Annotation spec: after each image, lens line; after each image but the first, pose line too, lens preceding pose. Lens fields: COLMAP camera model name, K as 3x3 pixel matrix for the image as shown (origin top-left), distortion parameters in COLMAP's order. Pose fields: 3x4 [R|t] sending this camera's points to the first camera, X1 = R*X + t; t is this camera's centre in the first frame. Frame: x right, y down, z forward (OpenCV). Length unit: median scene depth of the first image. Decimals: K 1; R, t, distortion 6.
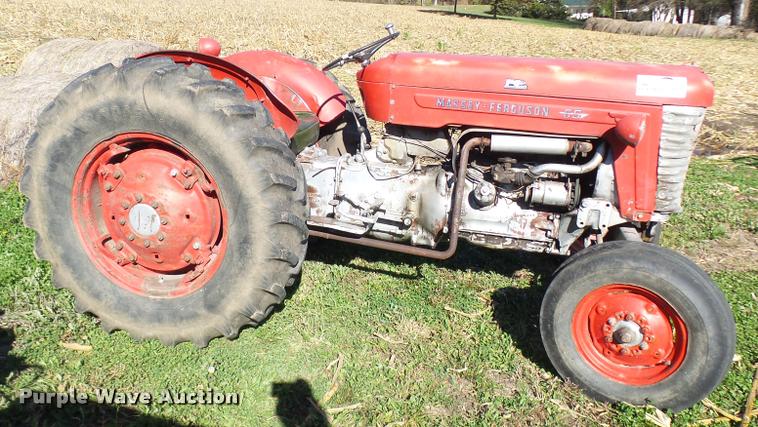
lens RADIAL K [[614.4, 0, 377.2], [0, 614.4, 218.7], [0, 0, 1]] dist [-0.003566, -0.012490]
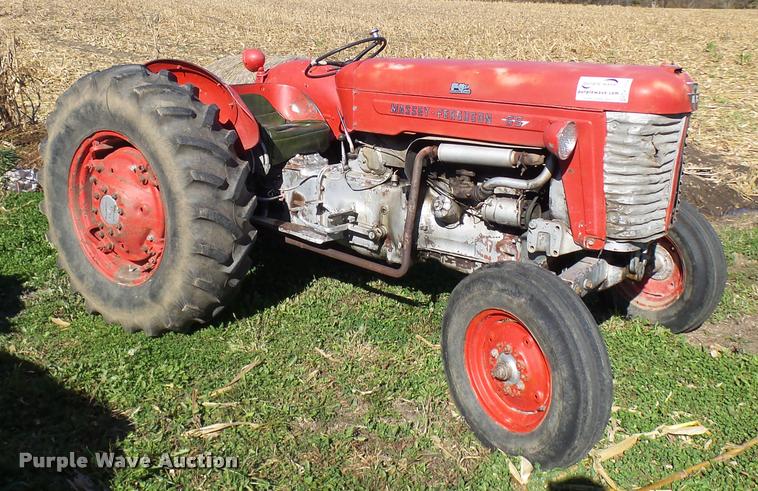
lens RADIAL K [[753.4, 0, 407.1], [0, 753.4, 207.1], [0, 0, 1]] dist [-0.010635, 0.000000]
pose [[0.926314, 0.055694, -0.372612, 0.591519], [-0.087689, 0.993723, -0.069466, 0.041832], [0.366404, 0.097021, 0.925384, -0.049275]]
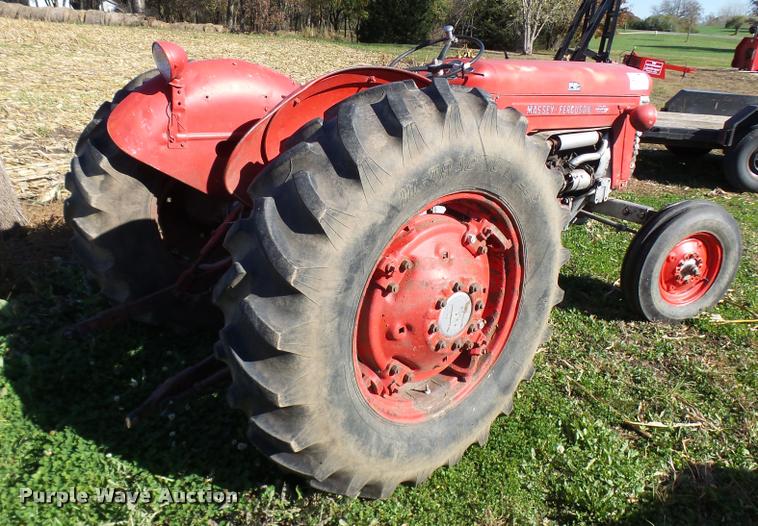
lens RADIAL K [[598.9, 0, 380.5], [0, 598.9, 266.6], [0, 0, 1]] dist [0.004112, 0.002484]
pose [[0.620242, -0.282517, 0.731767, -0.887939], [0.210003, 0.958641, 0.192110, -0.194133], [-0.755777, 0.034518, 0.653919, 0.586914]]
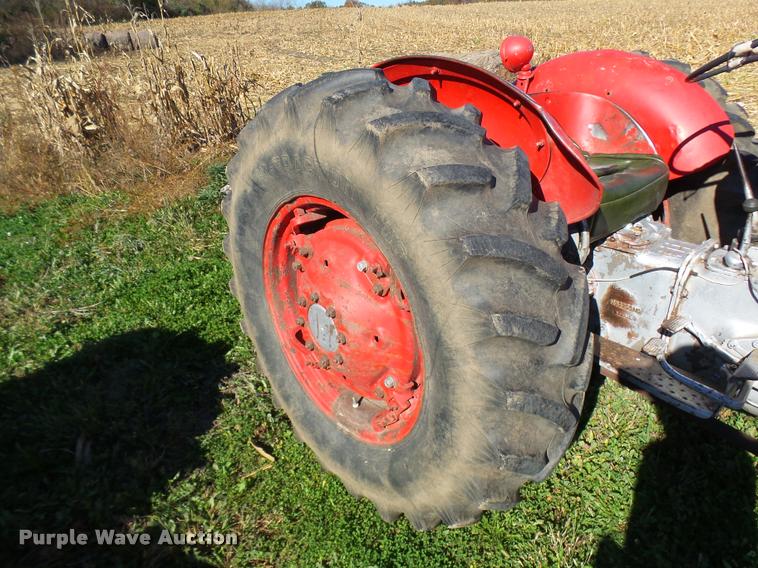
lens RADIAL K [[522.6, 0, 380.1], [0, 522.6, 285.1], [0, 0, 1]] dist [-0.003801, -0.006419]
pose [[0.798125, 0.187671, -0.572517, -0.015052], [-0.106828, 0.979273, 0.172081, -0.141366], [0.592945, -0.076181, 0.801631, 0.564095]]
